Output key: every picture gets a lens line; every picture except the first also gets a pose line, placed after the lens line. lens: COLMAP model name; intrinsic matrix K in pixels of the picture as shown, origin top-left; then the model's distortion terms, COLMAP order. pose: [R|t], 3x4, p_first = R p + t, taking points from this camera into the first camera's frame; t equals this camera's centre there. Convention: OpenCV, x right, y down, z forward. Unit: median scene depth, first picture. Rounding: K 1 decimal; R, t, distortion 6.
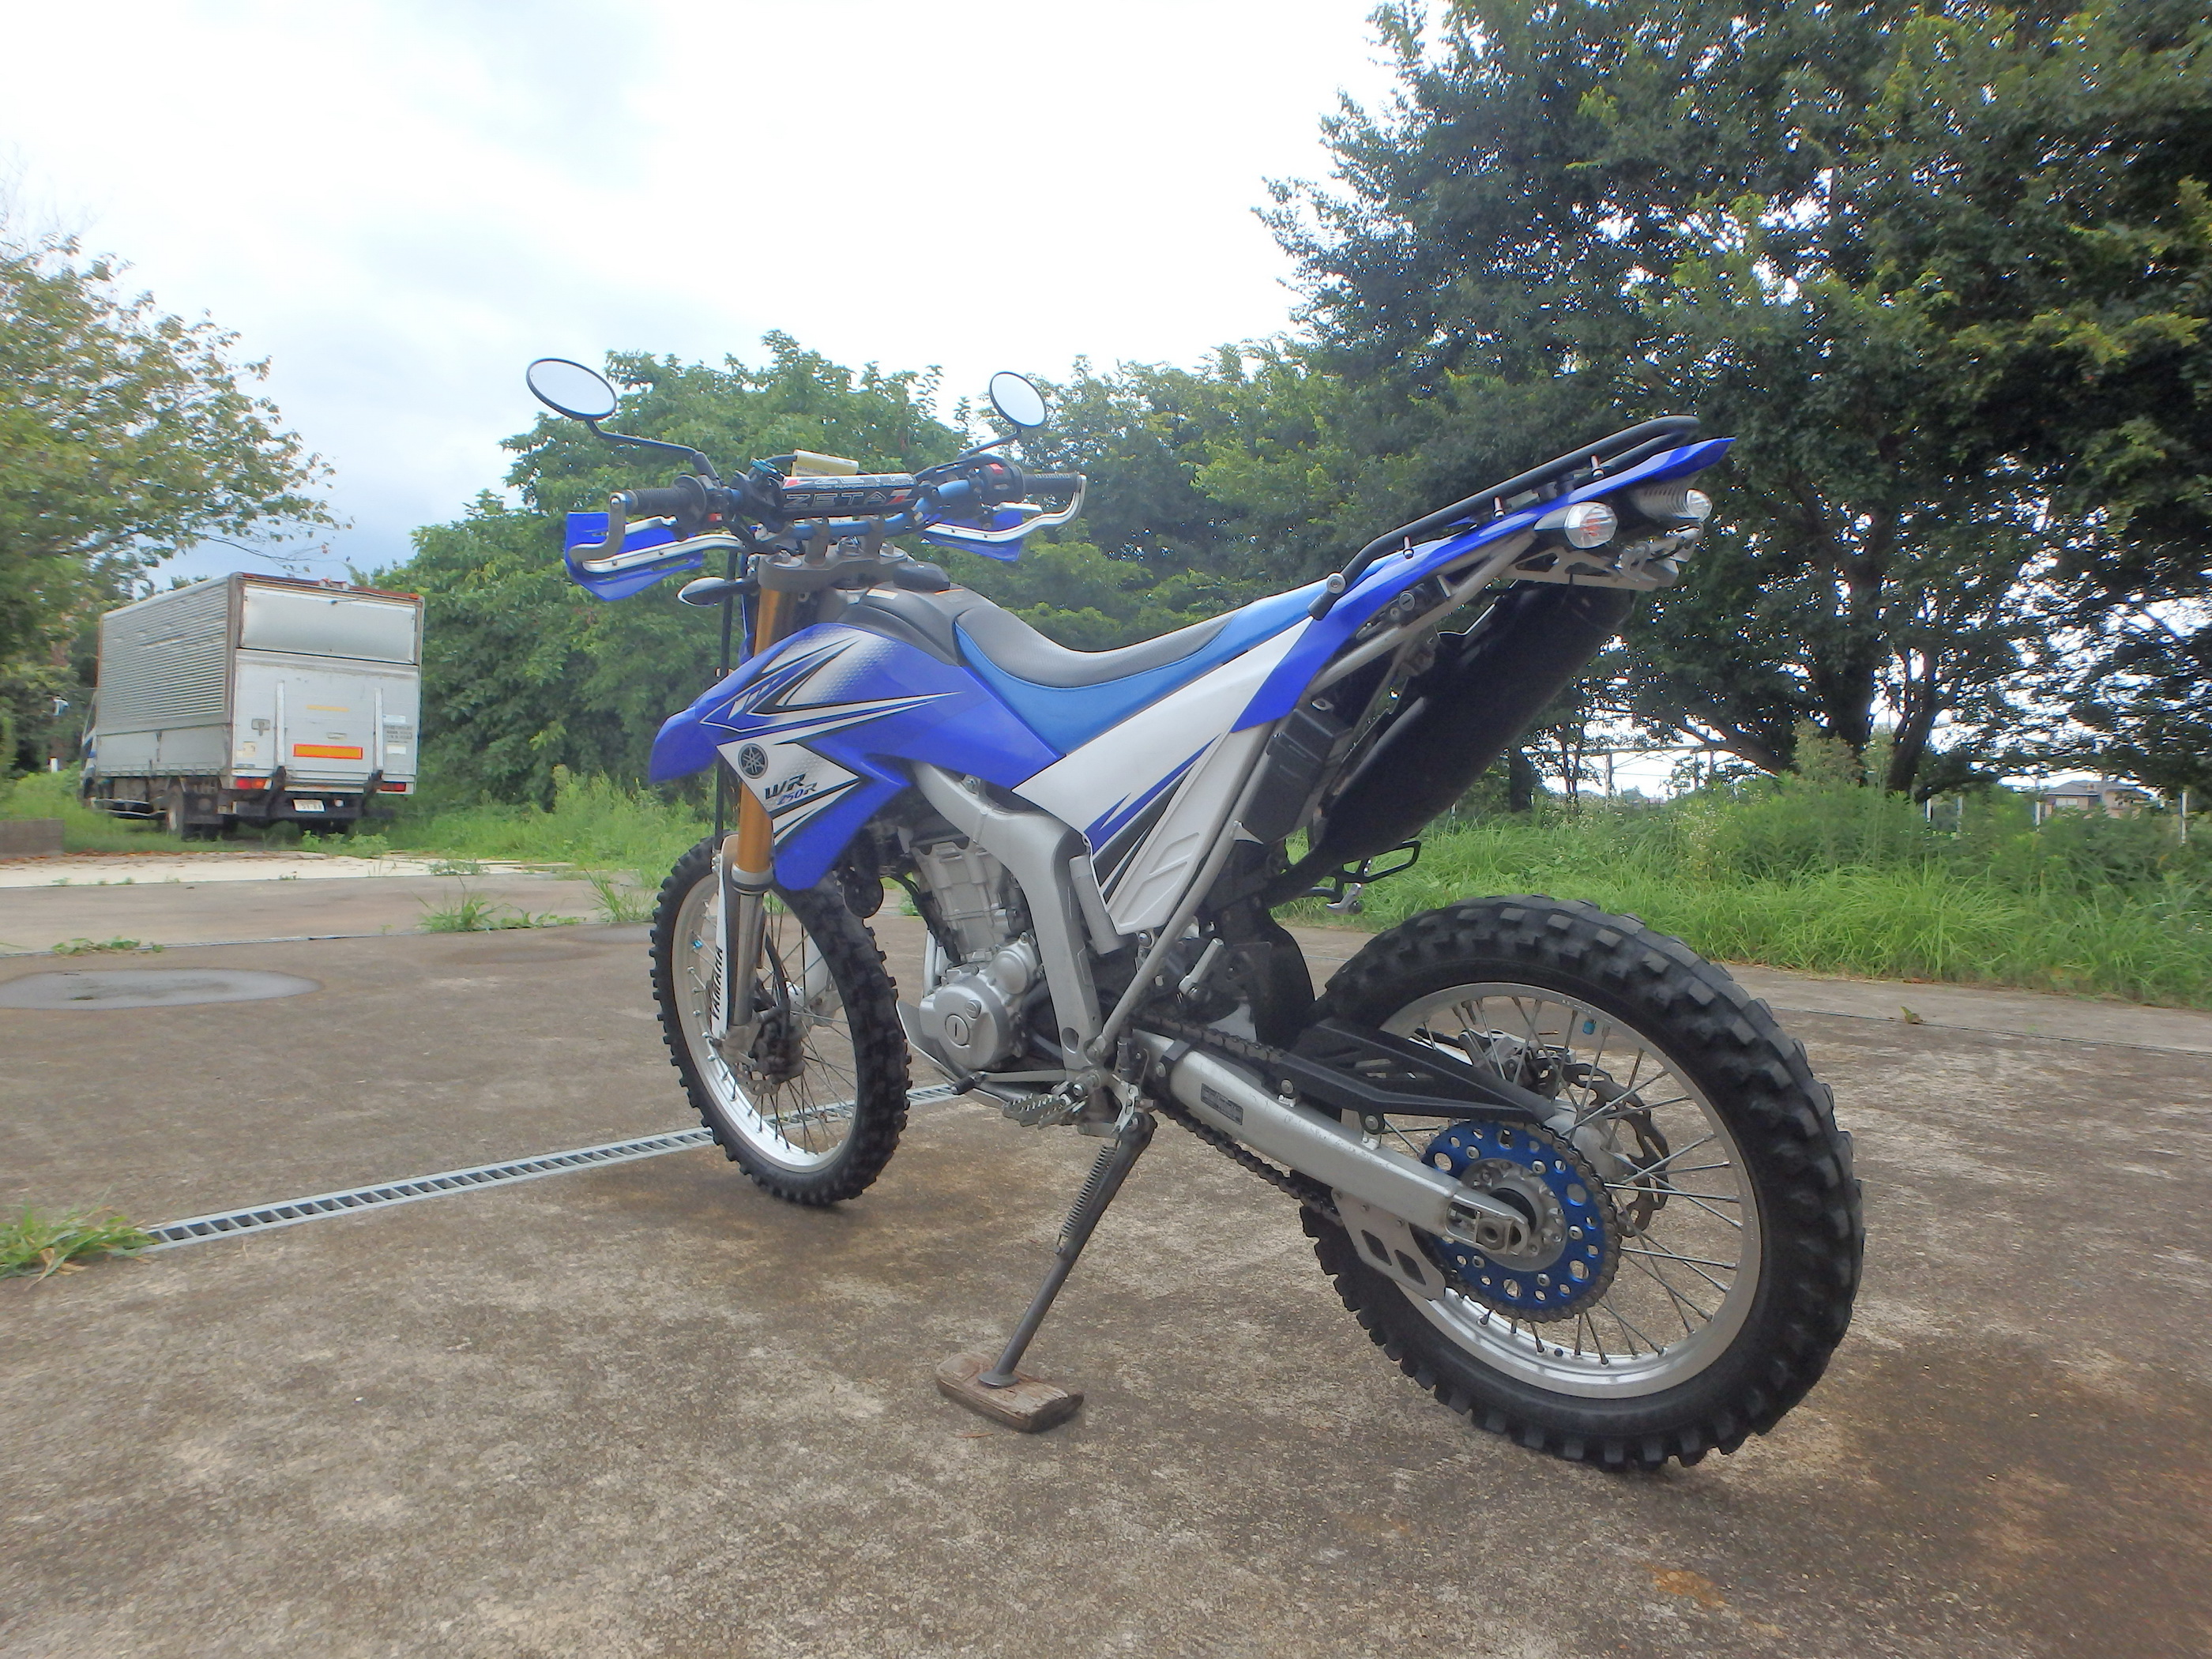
lens RADIAL K [[1371.6, 0, 1121.1], [0, 1371.6, 834.8], [0, 0, 1]] dist [-0.038577, 0.007754]
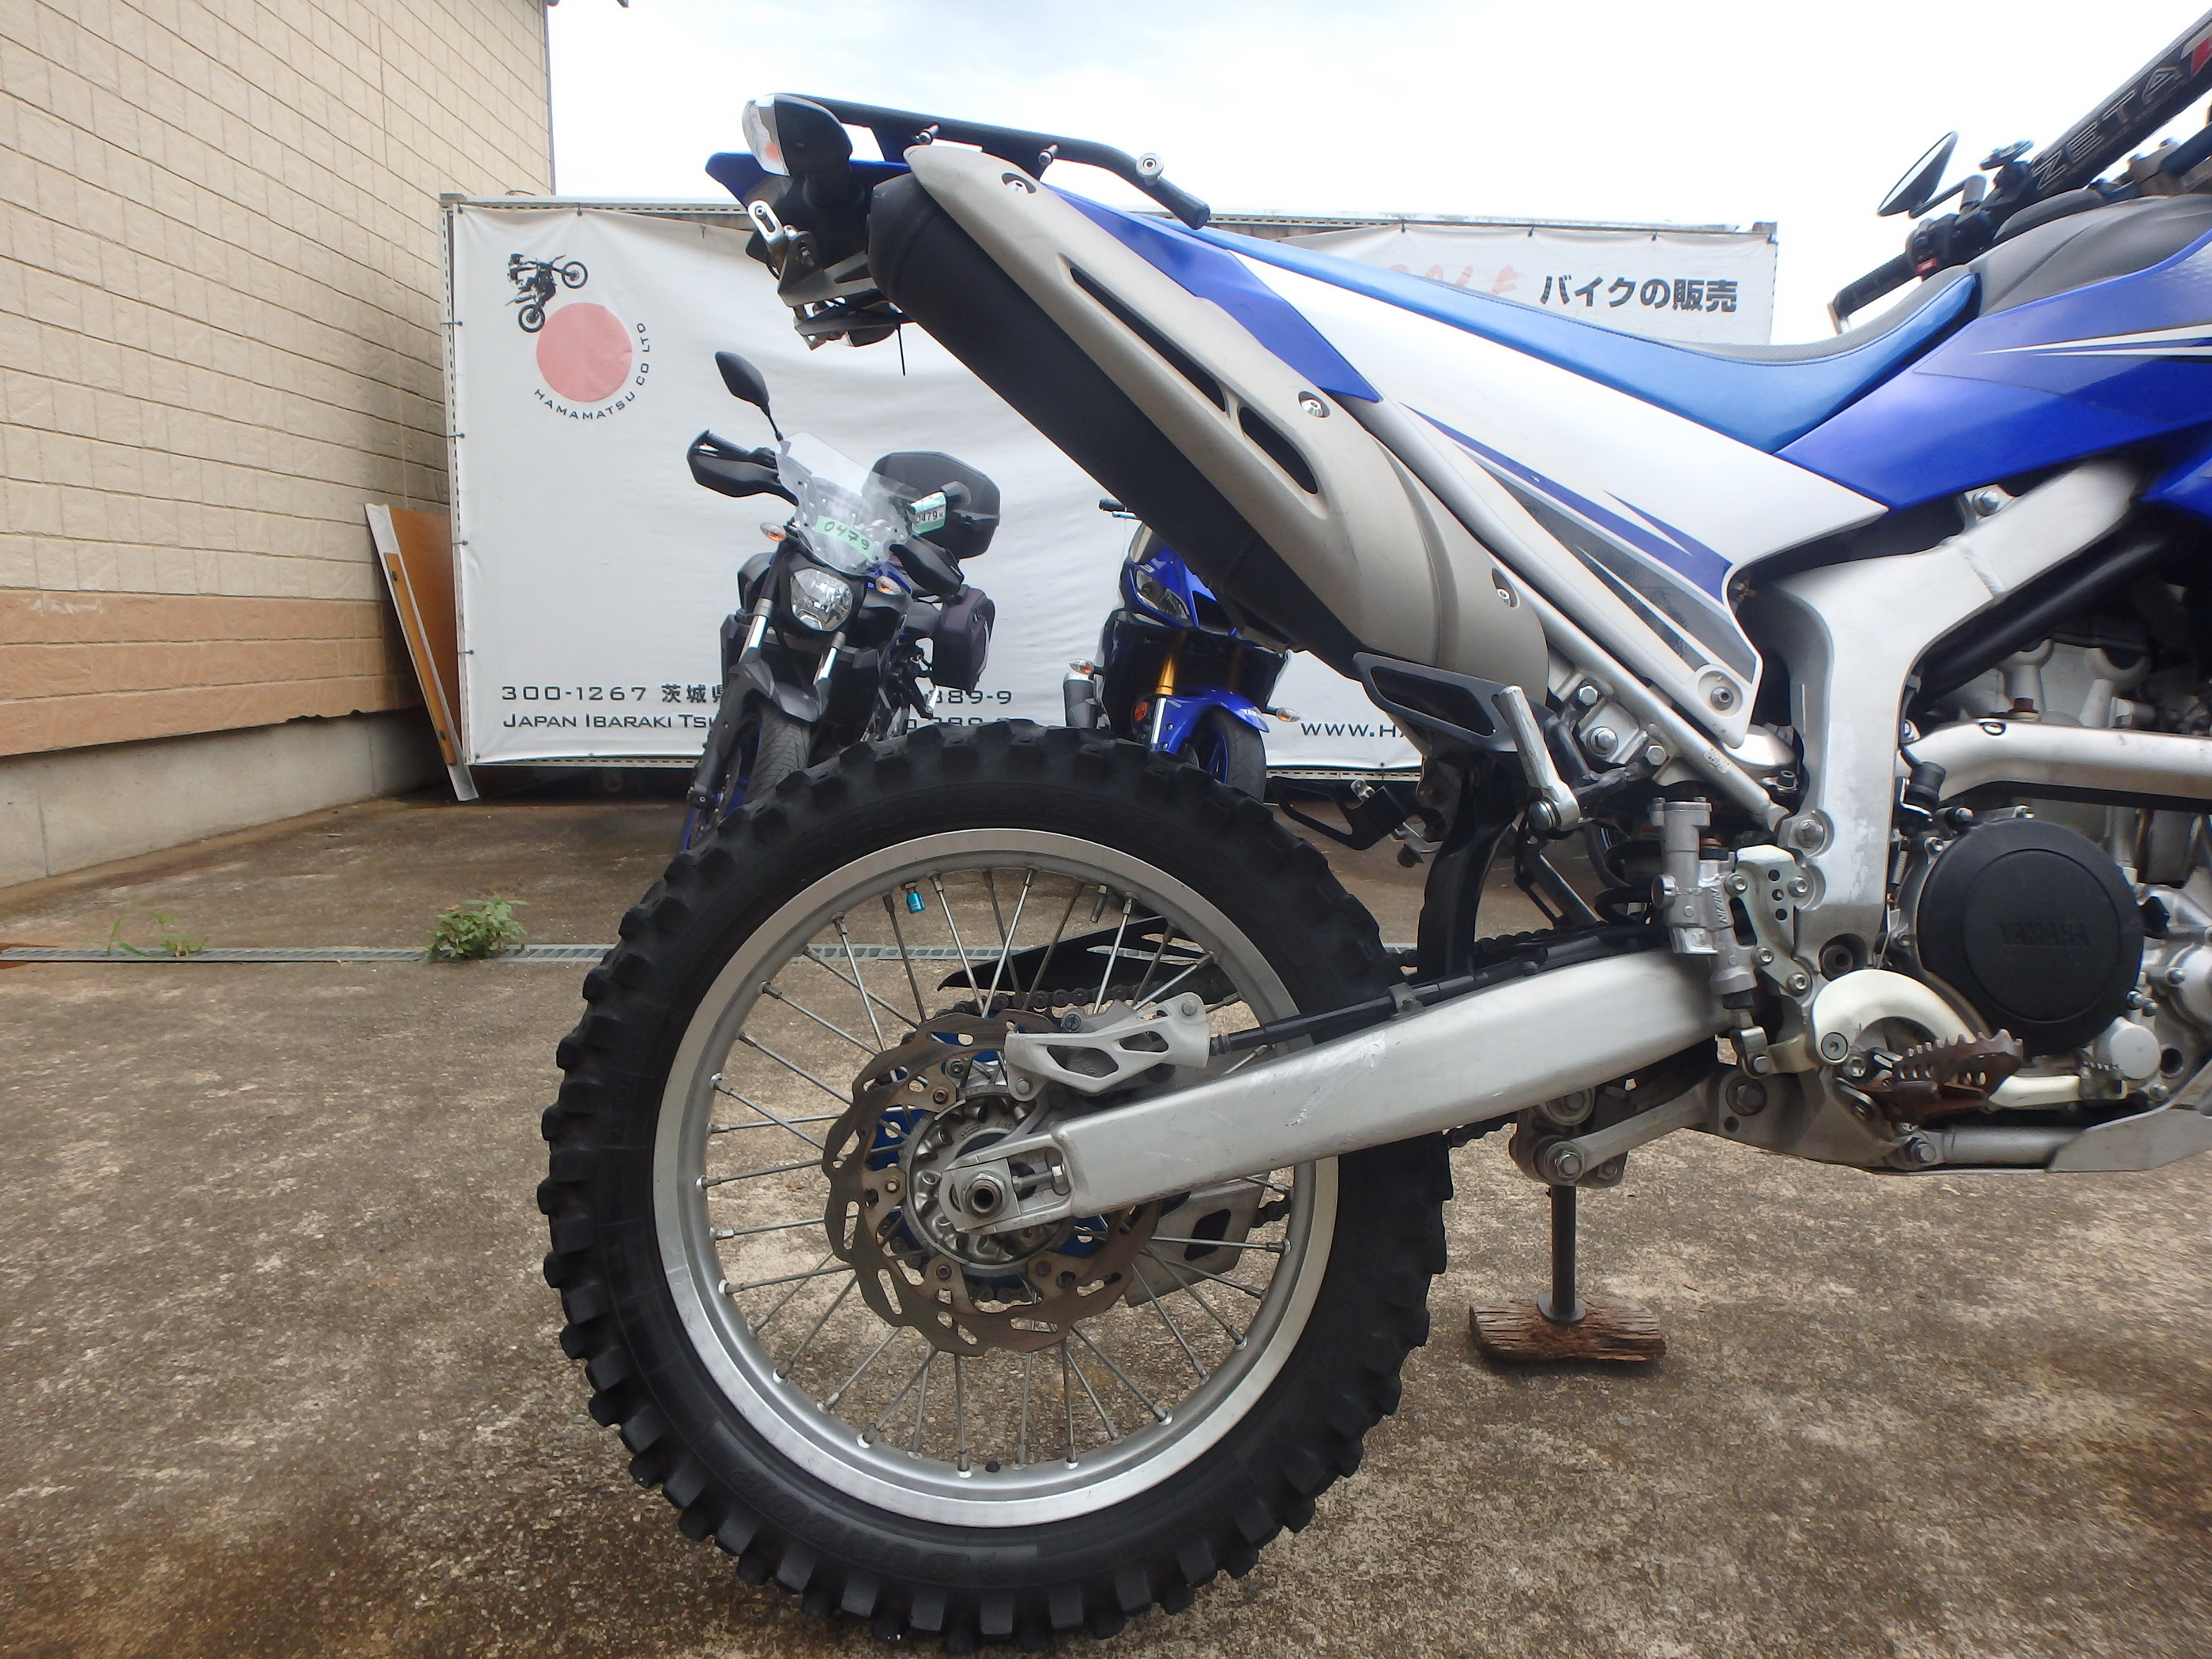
lens RADIAL K [[1371.6, 0, 1105.8], [0, 1371.6, 816.3], [0, 0, 1]] dist [-0.038577, 0.007754]
pose [[-0.752055, 0.068687, -0.655511, 0.599912], [-0.030159, 0.989927, 0.138330, -0.005884], [0.658409, 0.123801, -0.742408, 1.302835]]
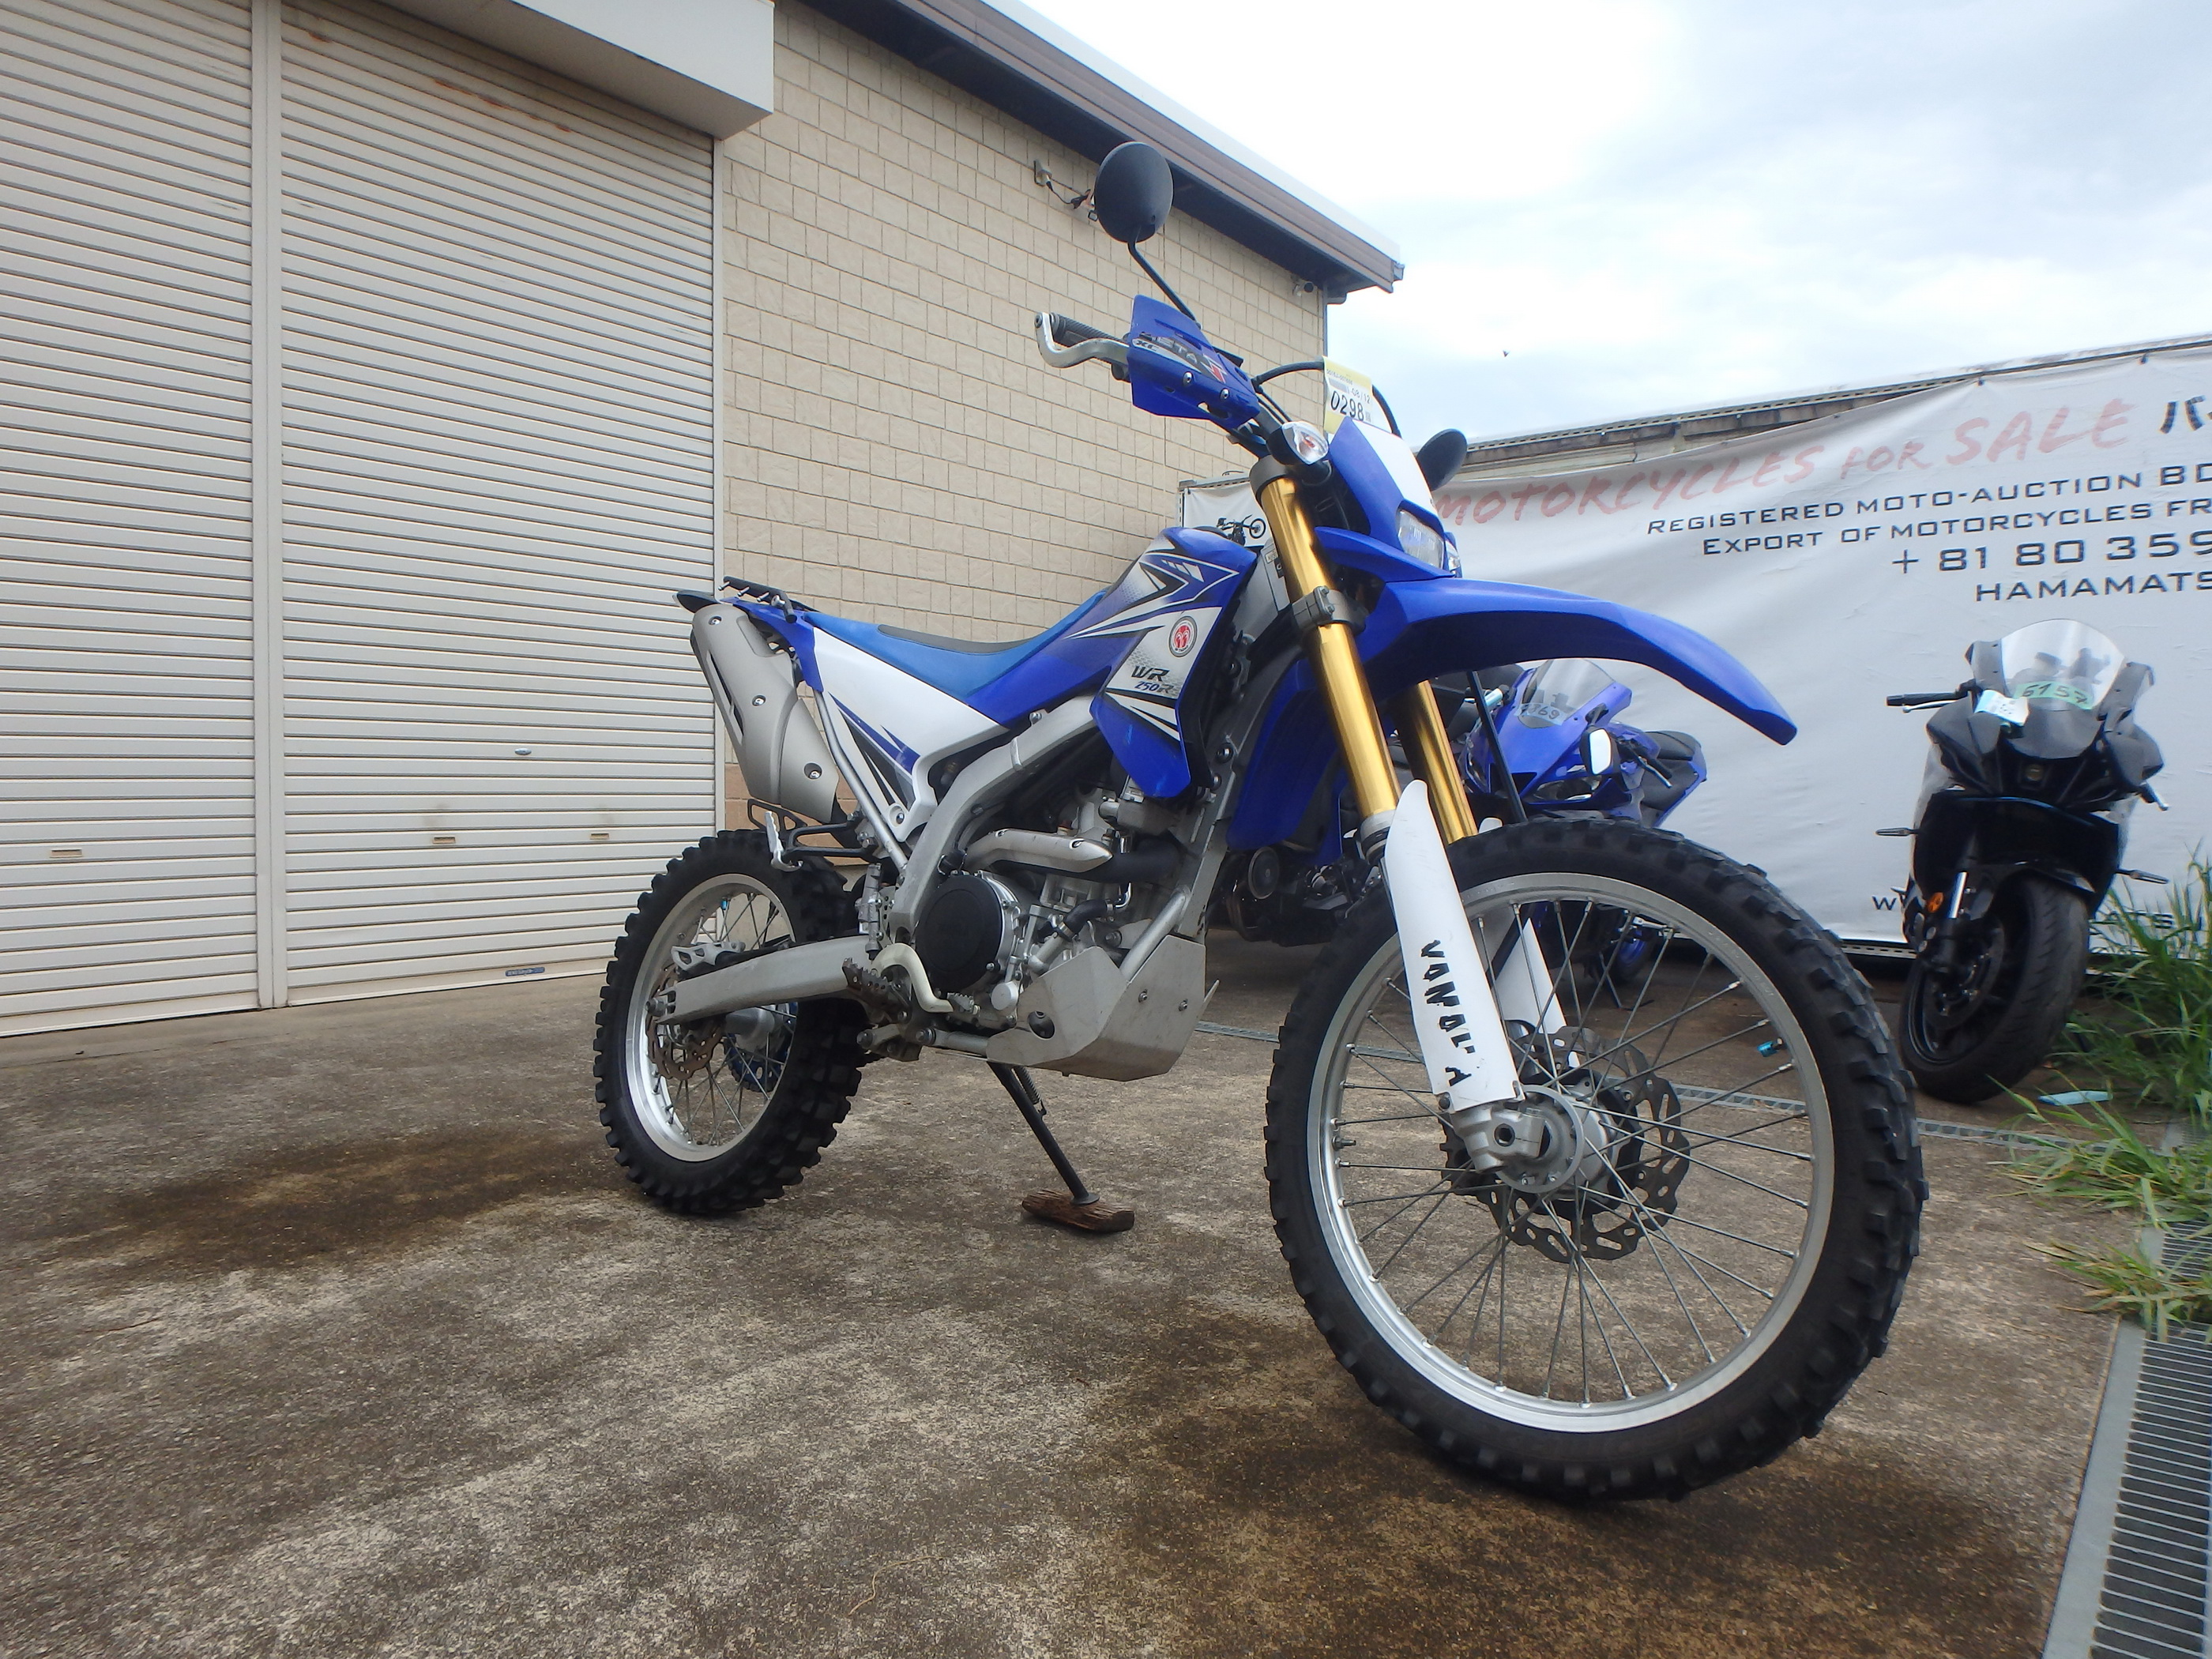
lens RADIAL K [[1371.6, 0, 1111.6], [0, 1371.6, 847.0], [0, 0, 1]] dist [-0.038577, 0.007754]
pose [[-0.999468, -0.023832, -0.022246, -0.072976], [-0.025040, 0.998133, 0.055712, -0.027246], [0.020877, 0.056239, -0.998199, 2.185596]]
